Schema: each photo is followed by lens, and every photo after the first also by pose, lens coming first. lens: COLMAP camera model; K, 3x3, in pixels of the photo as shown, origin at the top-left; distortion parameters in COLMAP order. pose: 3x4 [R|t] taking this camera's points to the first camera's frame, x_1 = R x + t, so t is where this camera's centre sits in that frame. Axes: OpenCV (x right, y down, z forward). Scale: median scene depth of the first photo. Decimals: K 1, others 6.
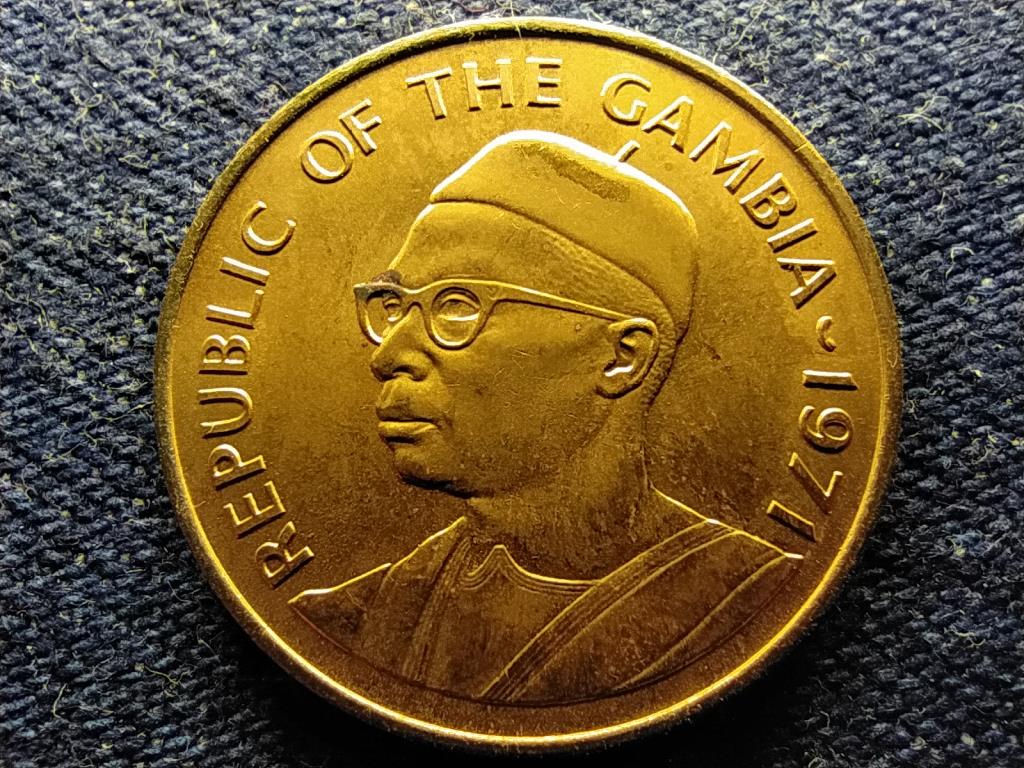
lens RADIAL K [[418.0, 0, 510.5], [0, 418.0, 430.1], [0, 0, 1]] dist [0.006077, -0.004491]
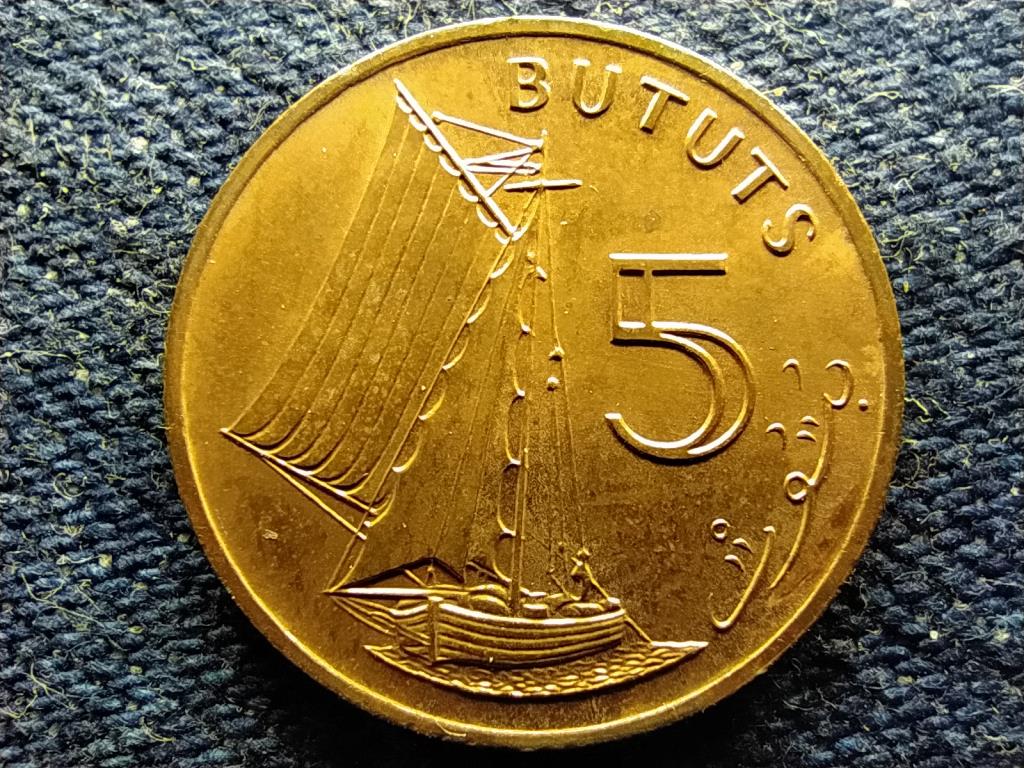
lens RADIAL K [[408.1, 0, 508.0], [0, 408.1, 427.6], [0, 0, 1]] dist [0.002925, -0.003437]
pose [[0.994937, 0.100498, -0.000059, 0.081341], [-0.100467, 0.994649, 0.024074, -0.031075], [0.002478, -0.023946, 0.999710, 0.213379]]
